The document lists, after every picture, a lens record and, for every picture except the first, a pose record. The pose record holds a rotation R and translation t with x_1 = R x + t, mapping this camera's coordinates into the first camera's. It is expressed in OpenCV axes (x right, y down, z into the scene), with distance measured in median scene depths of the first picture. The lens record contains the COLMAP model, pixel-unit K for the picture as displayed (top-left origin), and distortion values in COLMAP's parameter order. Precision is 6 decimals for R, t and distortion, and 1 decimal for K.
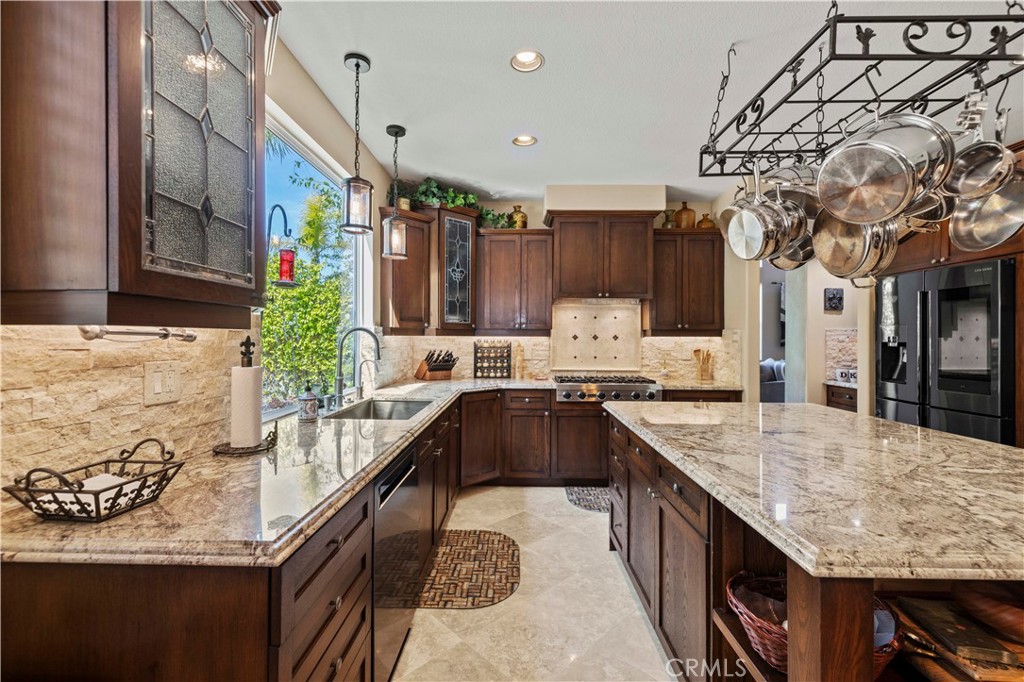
lens RADIAL K [[435.9, 0, 509.7], [0, 435.9, 338.2], [0, 0, 1]] dist [0.003891, -0.000514]
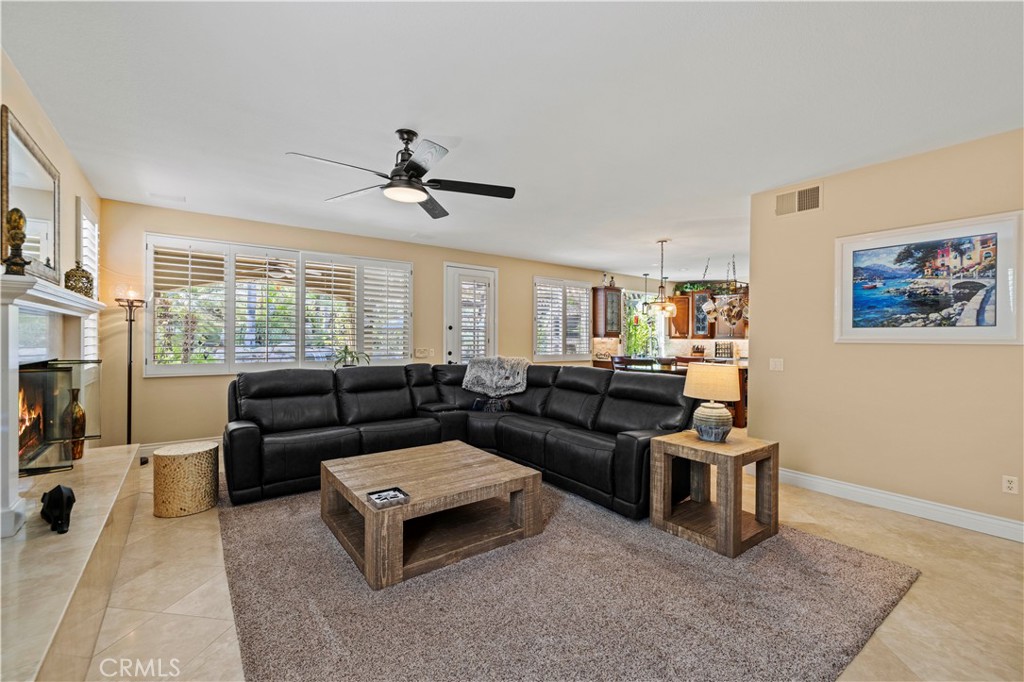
lens RADIAL K [[435.9, 0, 506.3], [0, 435.9, 337.8], [0, 0, 1]] dist [0.003891, -0.000514]
pose [[0.607106, -0.001375, -0.794620, 1.180886], [-0.007463, 0.999945, -0.007432, 0.013689], [0.794586, 0.010442, 0.607062, -1.426838]]
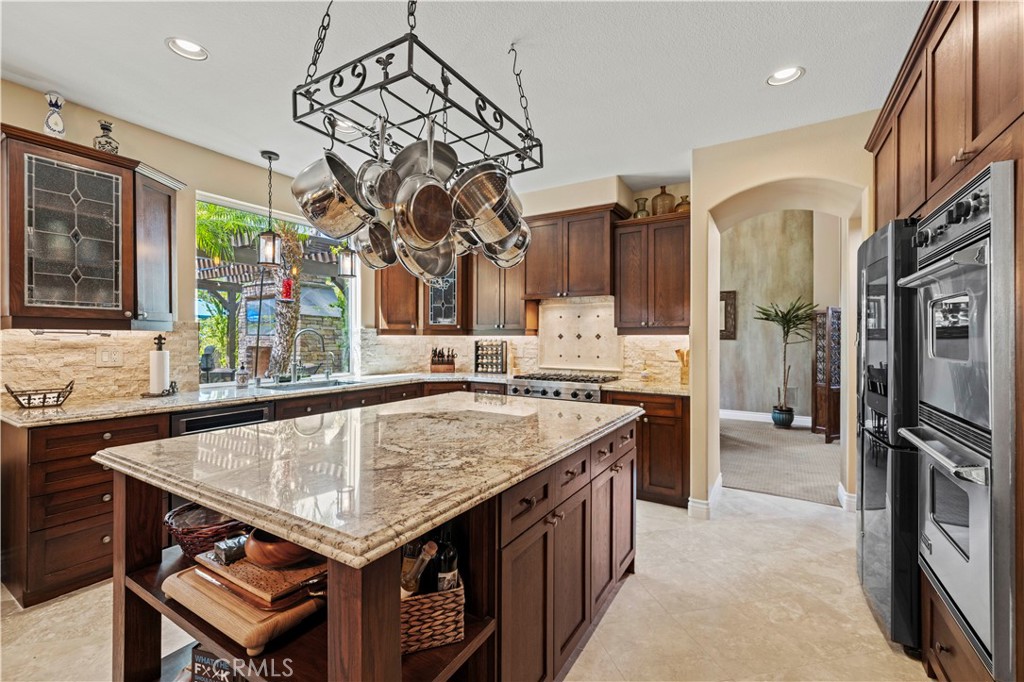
lens RADIAL K [[435.9, 0, 506.3], [0, 435.9, 339.4], [0, 0, 1]] dist [0.003891, -0.000514]
pose [[0.859181, -0.000155, -0.511671, 0.608418], [-0.000732, 0.999999, -0.001532, 0.006949], [0.511671, 0.001690, 0.859180, 0.060212]]
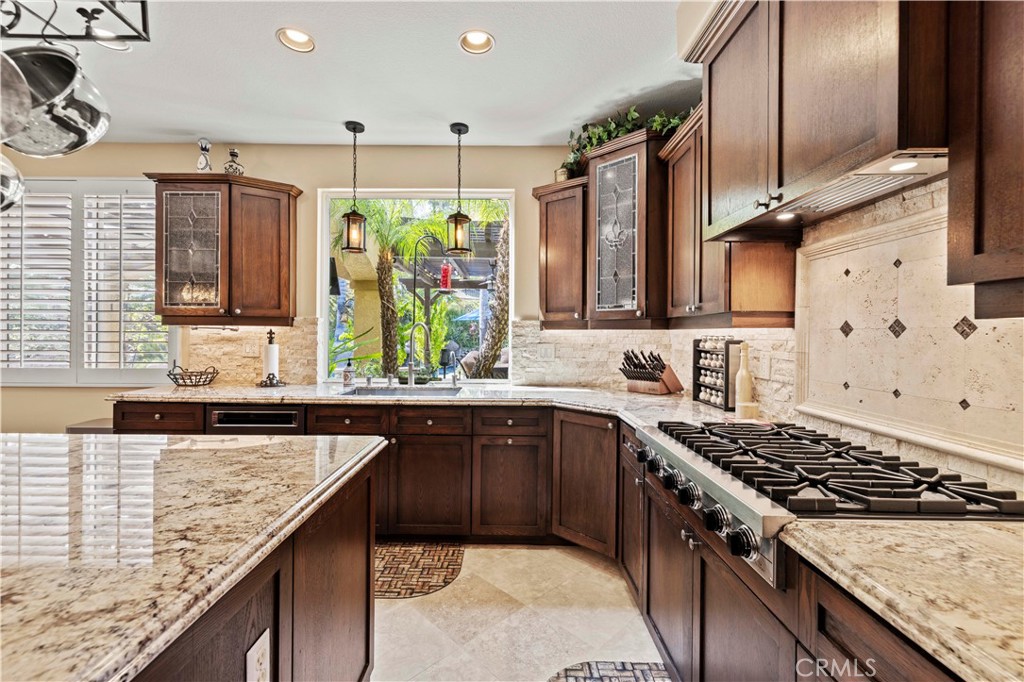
lens RADIAL K [[435.9, 0, 508.2], [0, 435.9, 336.5], [0, 0, 1]] dist [0.003891, -0.000514]
pose [[0.013738, 0.000356, -0.999906, 0.537520], [-0.008796, 0.999961, 0.000235, 0.007012], [0.999867, 0.008792, 0.013741, 0.779329]]
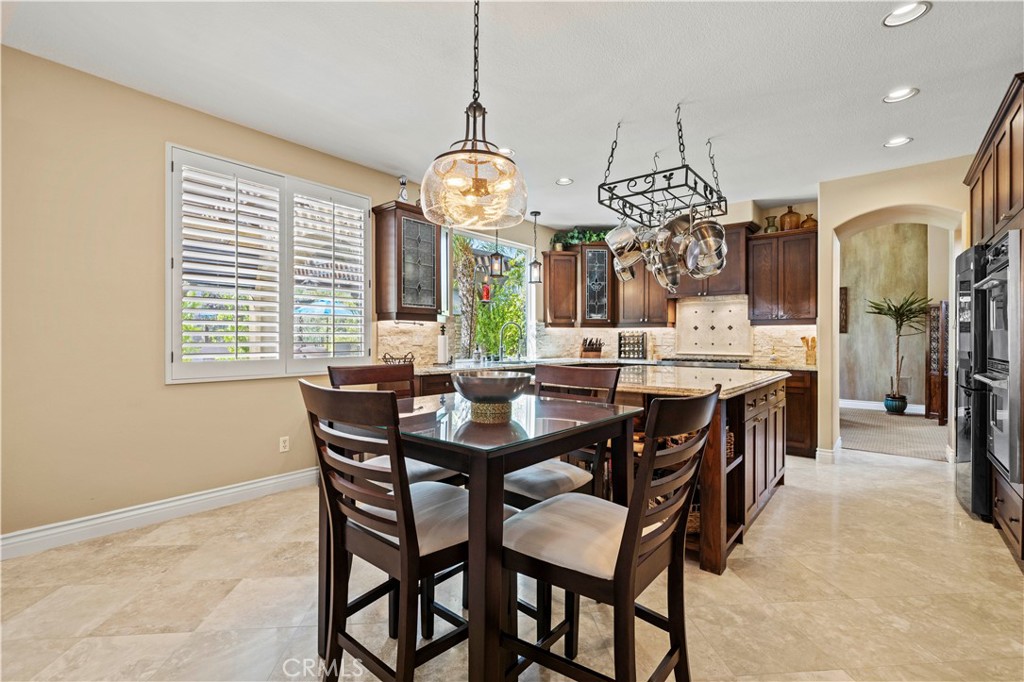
lens RADIAL K [[457.5, 0, 509.3], [0, 457.5, 340.0], [0, 0, 1]] dist [0.000240, 0.000247]
pose [[0.781722, 0.000006, -0.623627, 0.594937], [-0.000196, 1.000000, -0.000236, 0.035803], [0.623627, 0.000306, 0.781722, -0.393728]]
